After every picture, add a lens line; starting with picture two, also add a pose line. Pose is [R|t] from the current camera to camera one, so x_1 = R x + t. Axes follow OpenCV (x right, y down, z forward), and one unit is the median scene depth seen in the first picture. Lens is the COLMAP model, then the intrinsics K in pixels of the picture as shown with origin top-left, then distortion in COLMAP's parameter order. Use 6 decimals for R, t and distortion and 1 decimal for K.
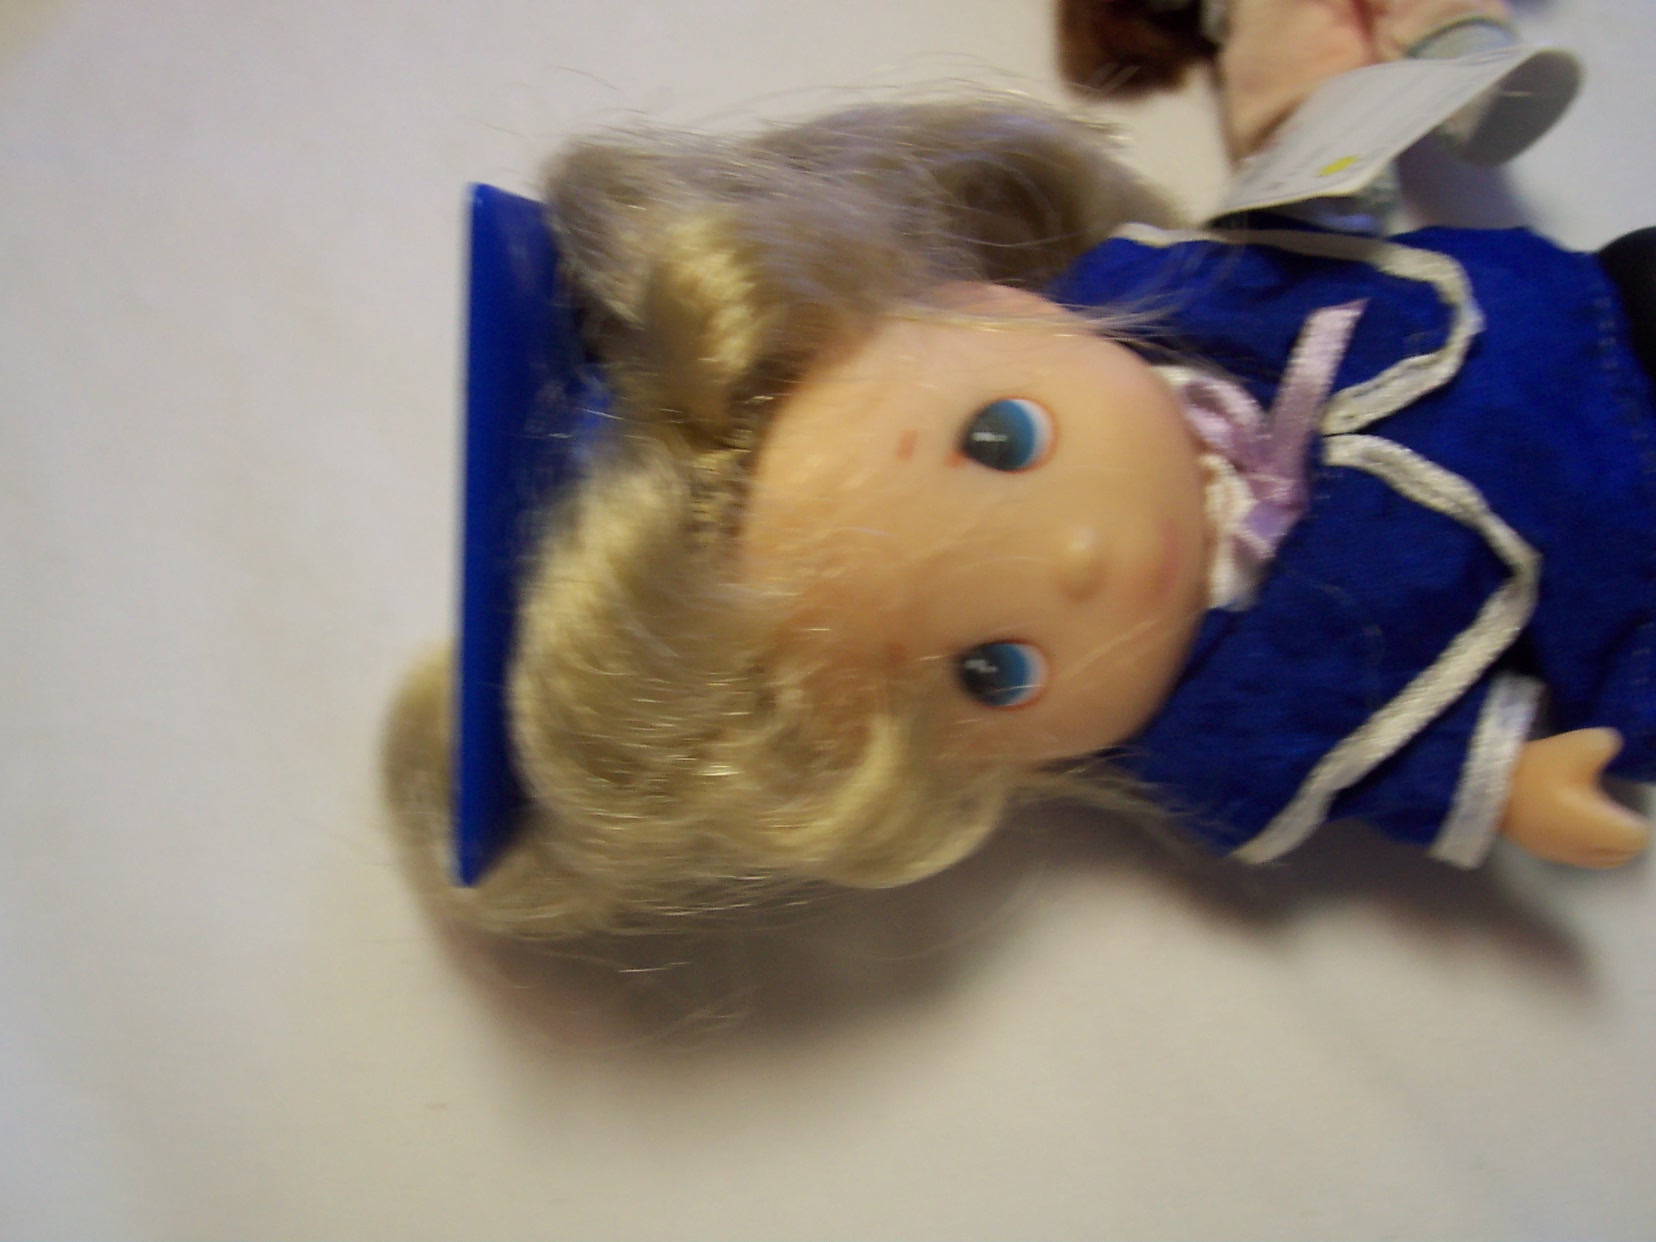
lens RADIAL K [[1775.8, 0, 828.1], [0, 1775.8, 621.4], [0, 0, 1]] dist [0.010917, 0.000000]
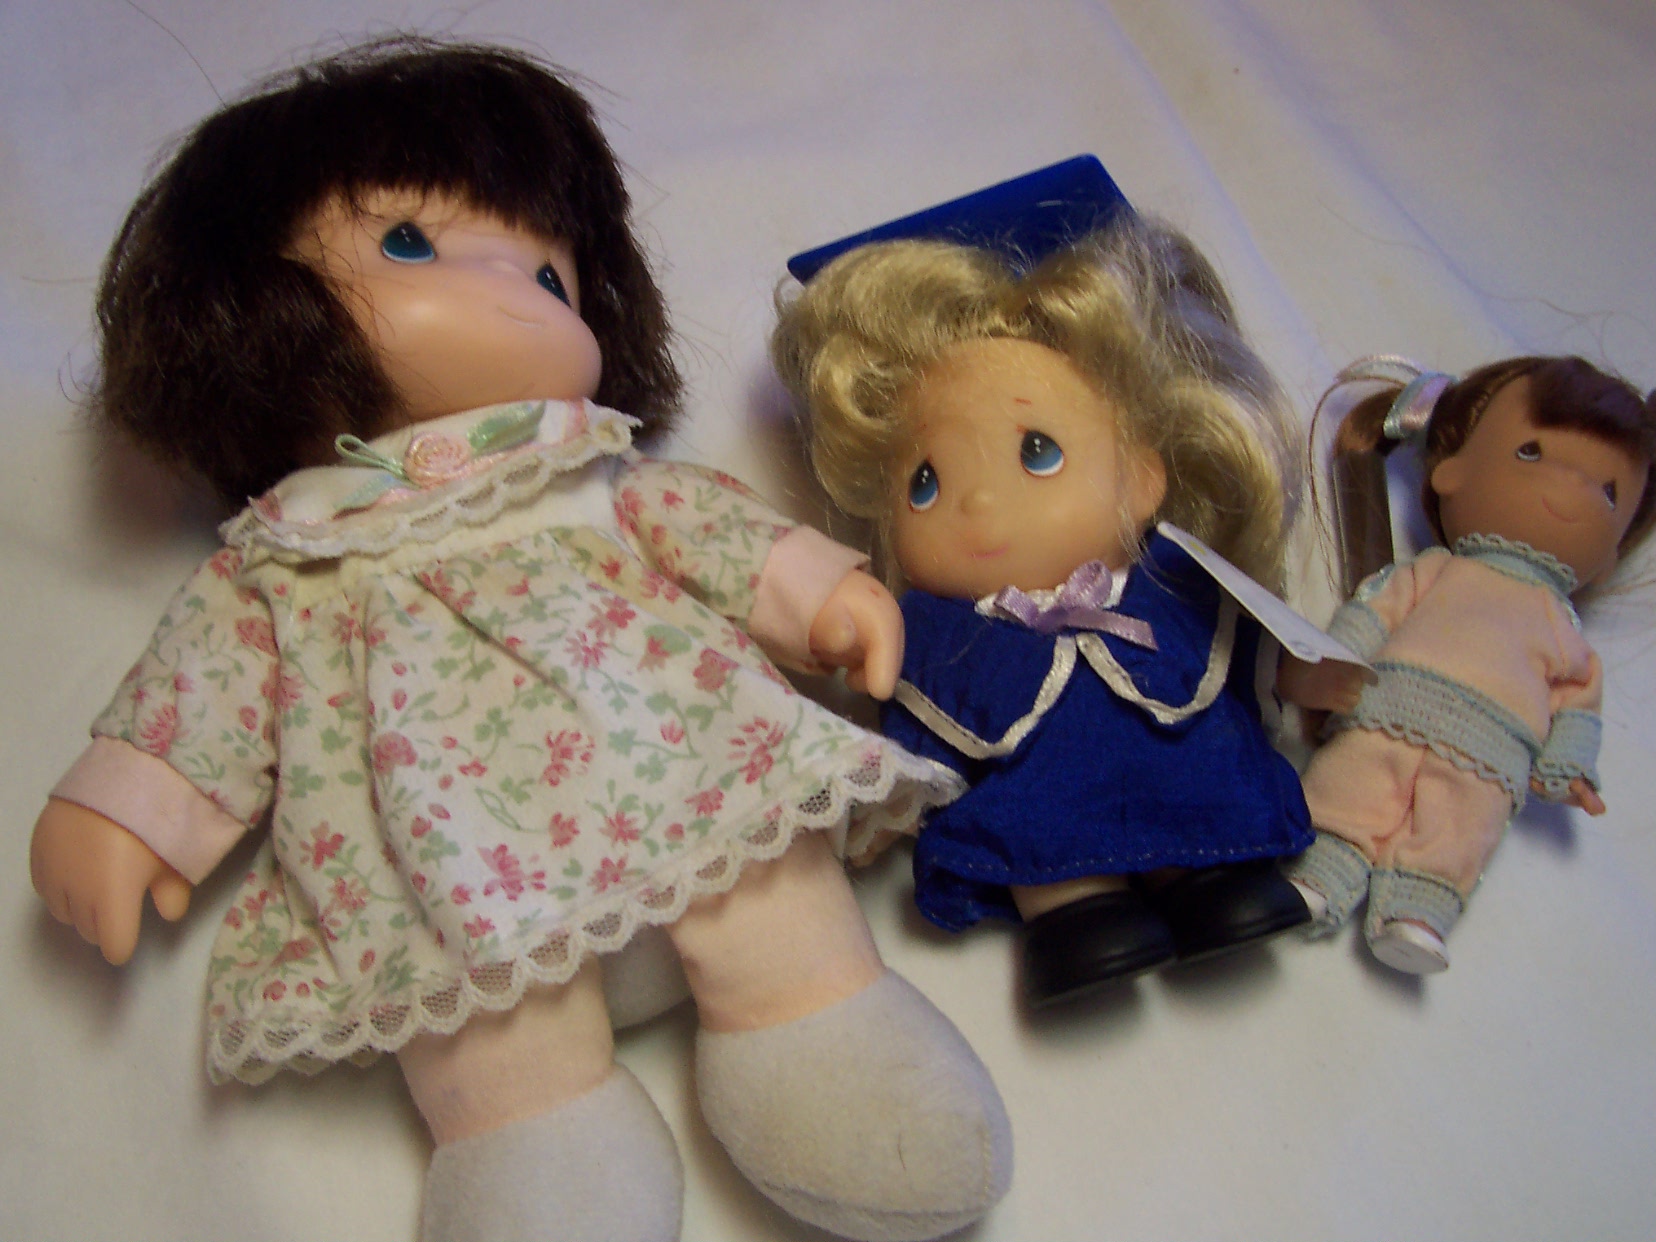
lens RADIAL K [[1775.8, 0, 829.1], [0, 1775.8, 620.8], [0, 0, 1]] dist [0.010917, 0.000000]
pose [[-0.031292, 0.794221, -0.606823, 1.258242], [-0.883203, 0.262268, 0.388804, -0.539241], [0.467946, 0.548114, 0.693251, -0.214762]]
